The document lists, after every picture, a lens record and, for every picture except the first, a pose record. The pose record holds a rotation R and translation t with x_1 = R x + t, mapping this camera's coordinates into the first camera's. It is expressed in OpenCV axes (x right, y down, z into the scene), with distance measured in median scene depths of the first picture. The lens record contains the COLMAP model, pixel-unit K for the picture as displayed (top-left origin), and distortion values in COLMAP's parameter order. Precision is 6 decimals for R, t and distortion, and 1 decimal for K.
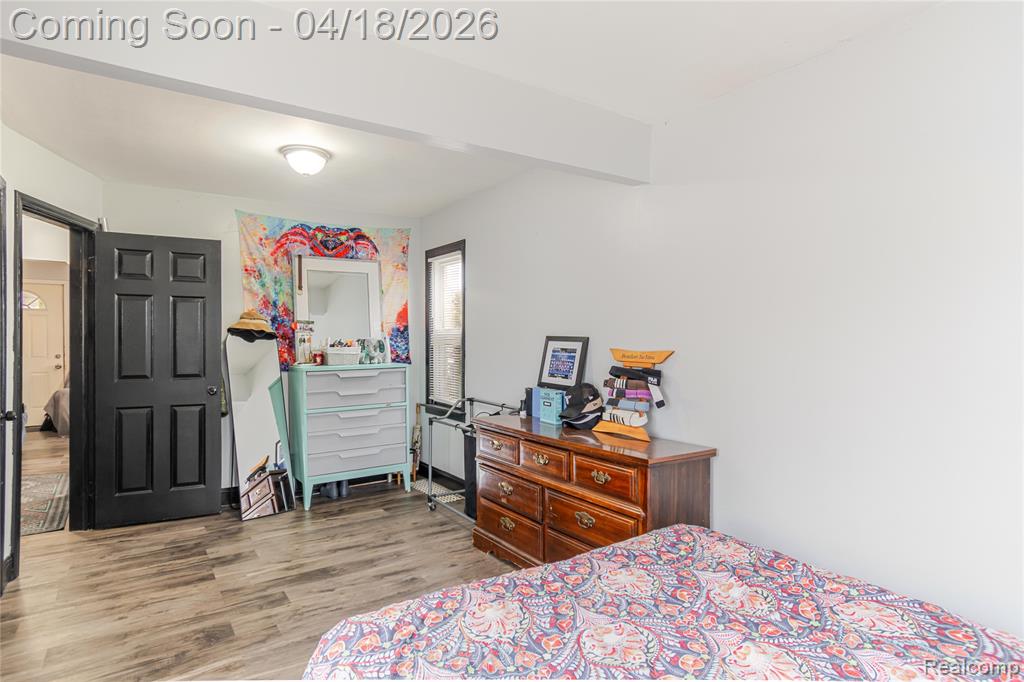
lens RADIAL K [[566.4, 0, 512.5], [0, 566.4, 337.6], [0, 0, 1]] dist [0.000134, 0.001579]
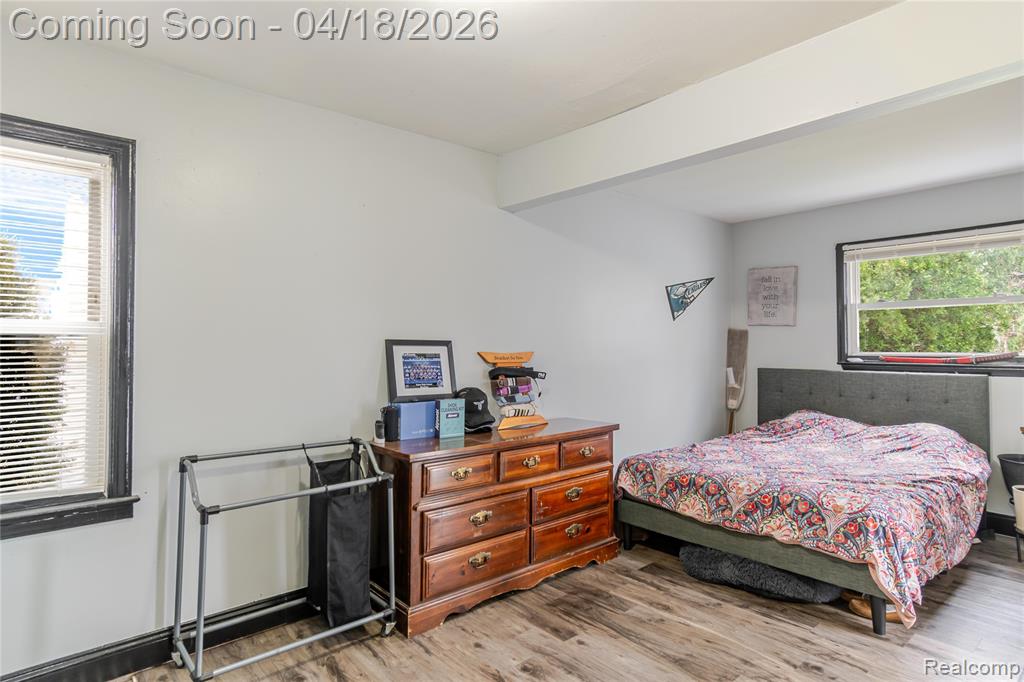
lens RADIAL K [[566.4, 0, 512.5], [0, 566.4, 337.6], [0, 0, 1]] dist [0.000134, 0.001579]
pose [[-0.115919, 0.011340, 0.993194, -0.818074], [0.005508, 0.999927, -0.010774, 0.004677], [-0.993243, 0.004221, -0.115973, 0.993241]]
